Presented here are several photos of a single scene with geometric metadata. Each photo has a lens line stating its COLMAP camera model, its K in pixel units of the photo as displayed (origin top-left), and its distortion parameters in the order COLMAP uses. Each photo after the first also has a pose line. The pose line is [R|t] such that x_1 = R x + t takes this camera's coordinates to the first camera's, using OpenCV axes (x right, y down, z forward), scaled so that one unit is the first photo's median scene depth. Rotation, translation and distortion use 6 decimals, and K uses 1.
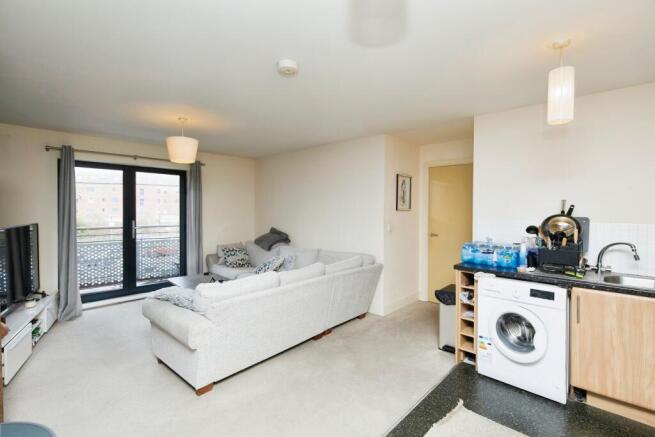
lens RADIAL K [[302.8, 0, 332.2], [0, 302.8, 210.8], [0, 0, 1]] dist [-0.000441, 0.000182]
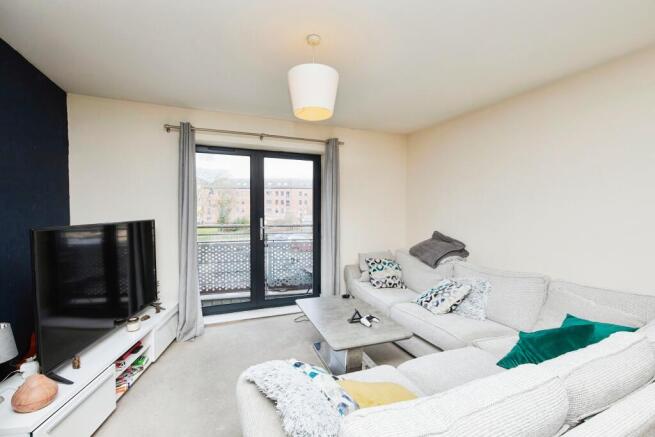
lens RADIAL K [[302.3, 0, 327.5], [0, 302.3, 218.5], [0, 0, 1]] dist [-0.000230, 0.000021]
pose [[0.909025, 0.013600, -0.416521, -0.184364], [-0.003560, 0.999684, 0.024871, 0.014912], [0.416727, -0.021126, 0.908786, 0.391801]]
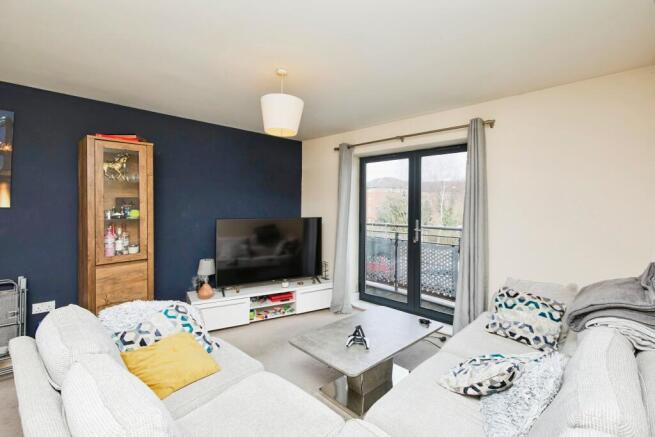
lens RADIAL K [[302.8, 0, 332.2], [0, 302.8, 210.8], [0, 0, 1]] dist [-0.000441, 0.000182]
pose [[-0.030676, 0.005812, -0.999512, 0.147768], [-0.011792, 0.999911, 0.006176, 0.007549], [0.999460, 0.011975, -0.030605, 0.923100]]
